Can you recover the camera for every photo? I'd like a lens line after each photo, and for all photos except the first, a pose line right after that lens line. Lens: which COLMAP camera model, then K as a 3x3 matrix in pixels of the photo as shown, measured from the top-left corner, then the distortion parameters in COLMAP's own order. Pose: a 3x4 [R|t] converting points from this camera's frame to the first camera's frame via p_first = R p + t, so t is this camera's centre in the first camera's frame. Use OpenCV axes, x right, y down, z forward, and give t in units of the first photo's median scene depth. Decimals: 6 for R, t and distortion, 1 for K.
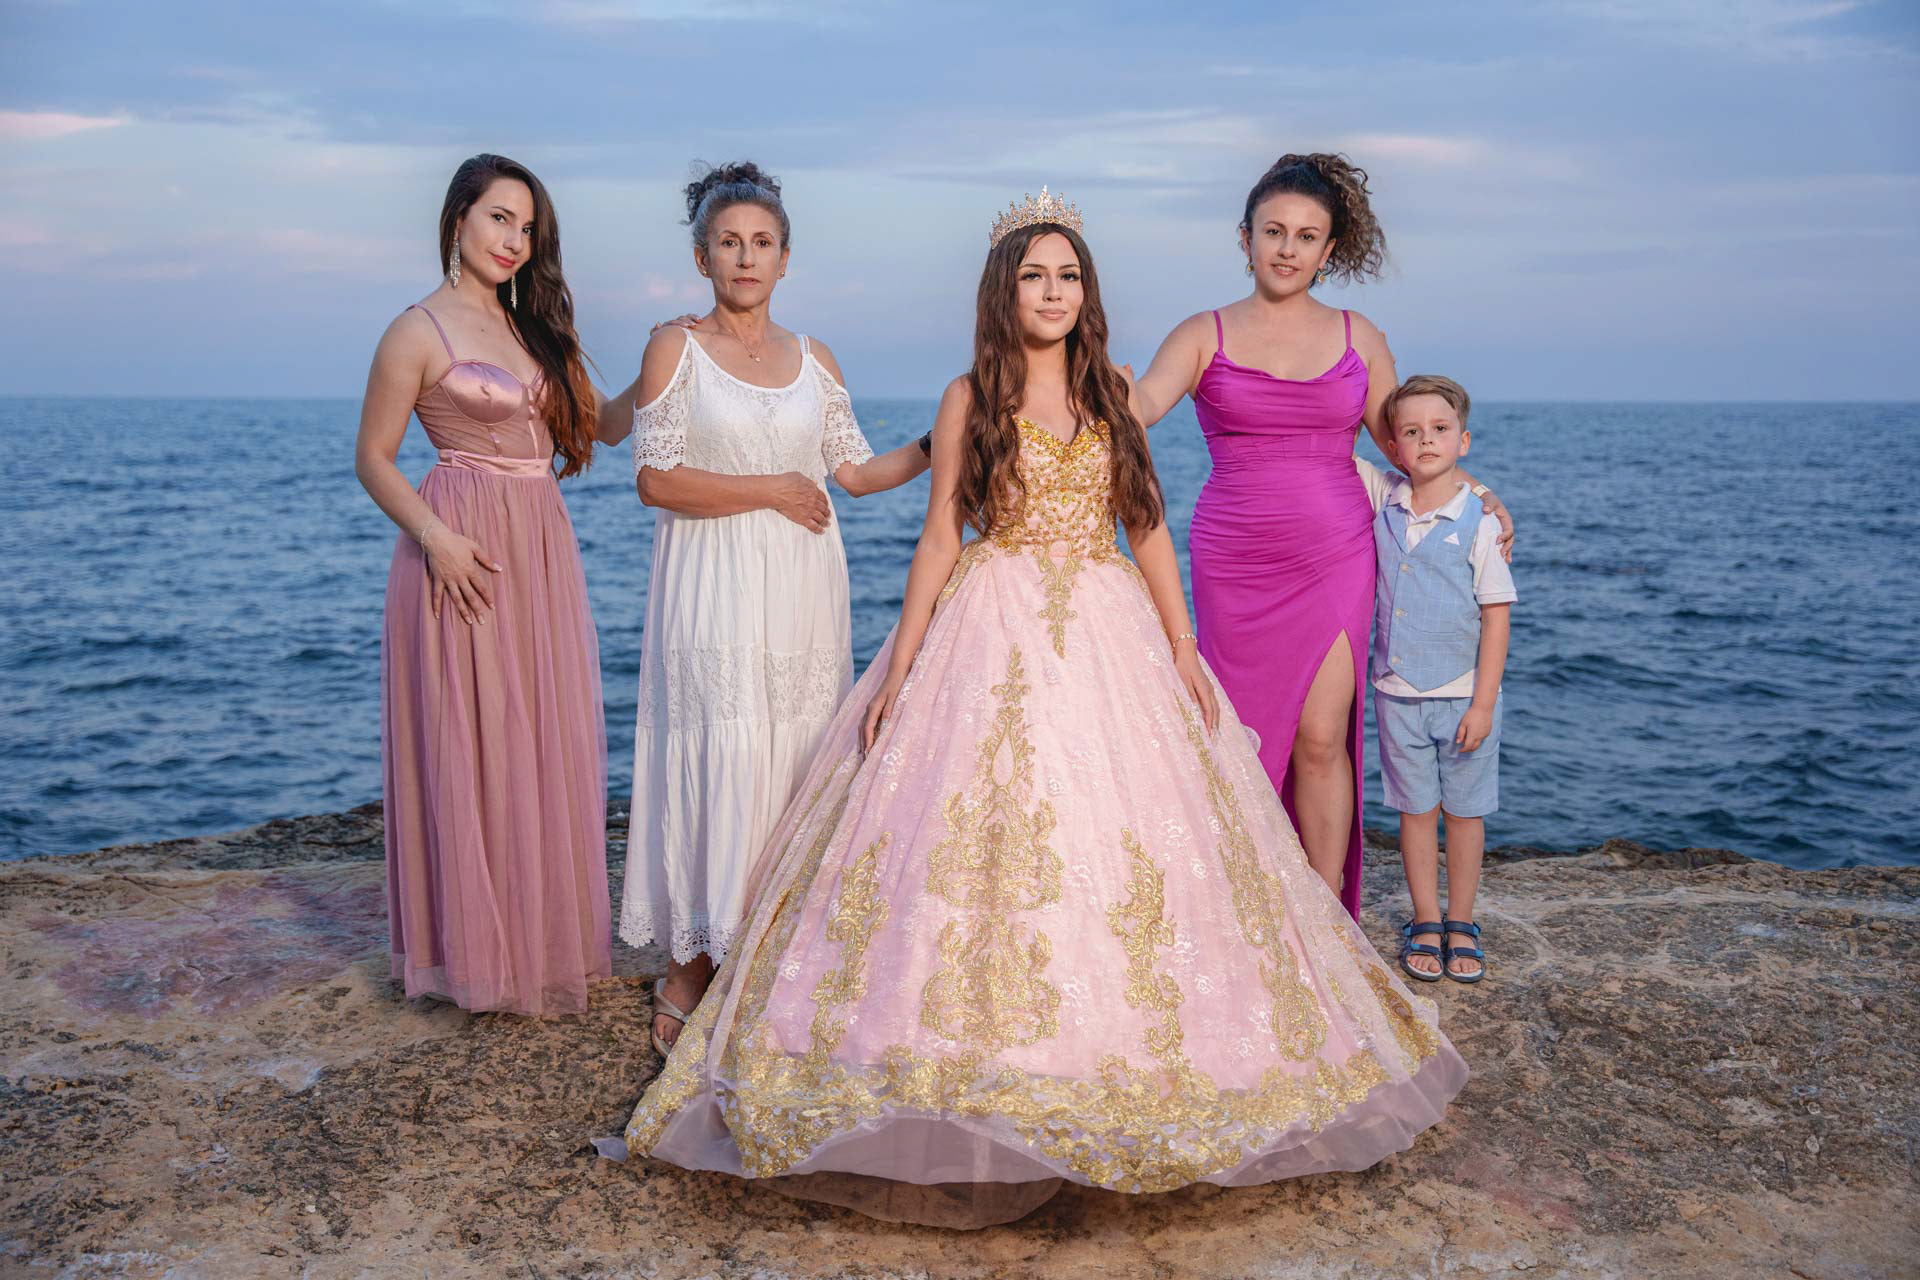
lens RADIAL K [[2025.1, 0, 961.4], [0, 2025.1, 642.6], [0, 0, 1]] dist [-0.001724, 0.000000]
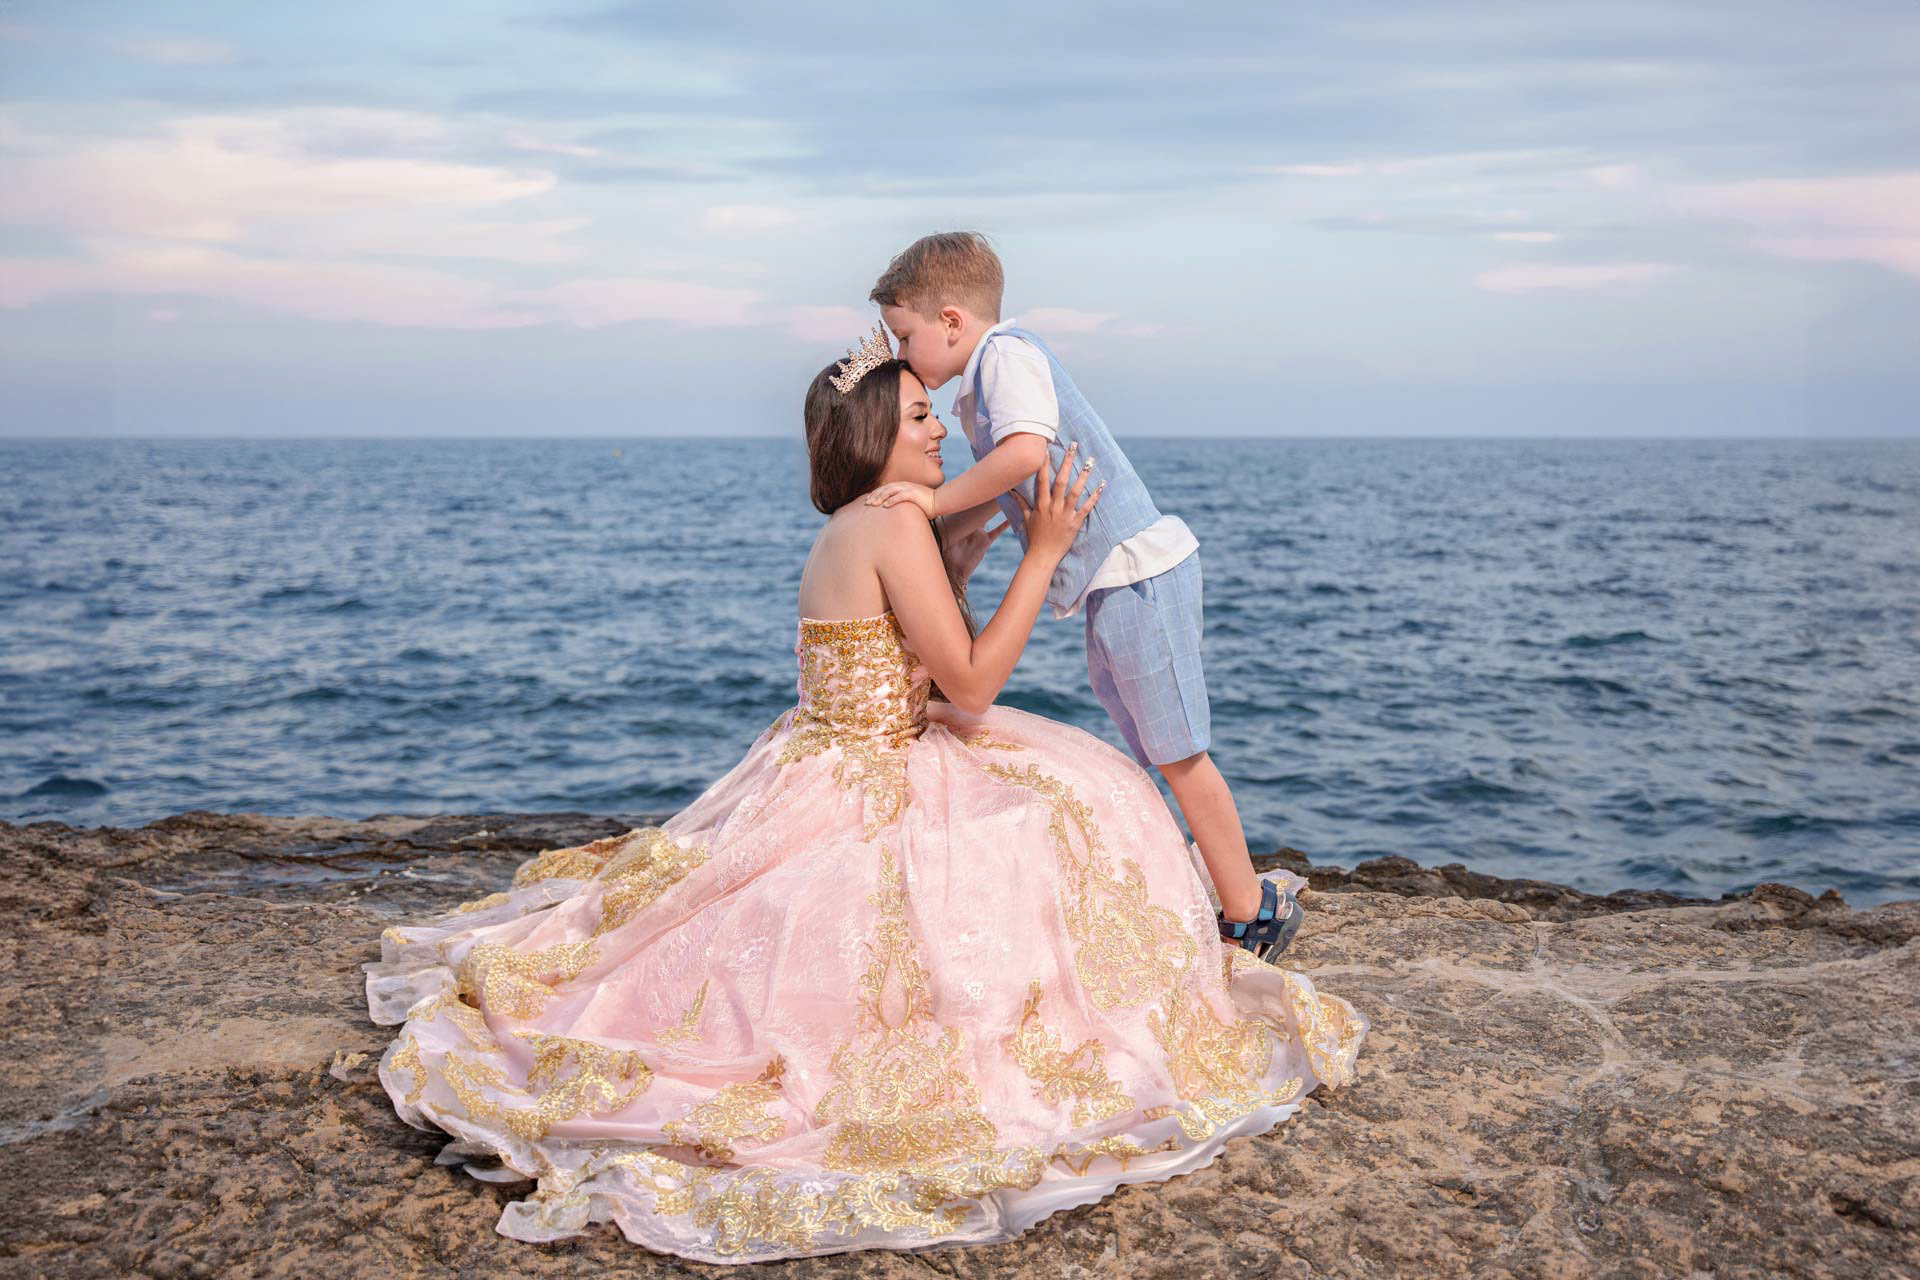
lens RADIAL K [[2114.7, 0, 958.7], [0, 2114.7, 637.5], [0, 0, 1]] dist [0.004538, 0.000000]
pose [[0.996918, 0.005897, -0.078232, 0.129409], [-0.006848, 0.999906, -0.011900, 0.025230], [0.078154, 0.012399, 0.996864, 0.288610]]
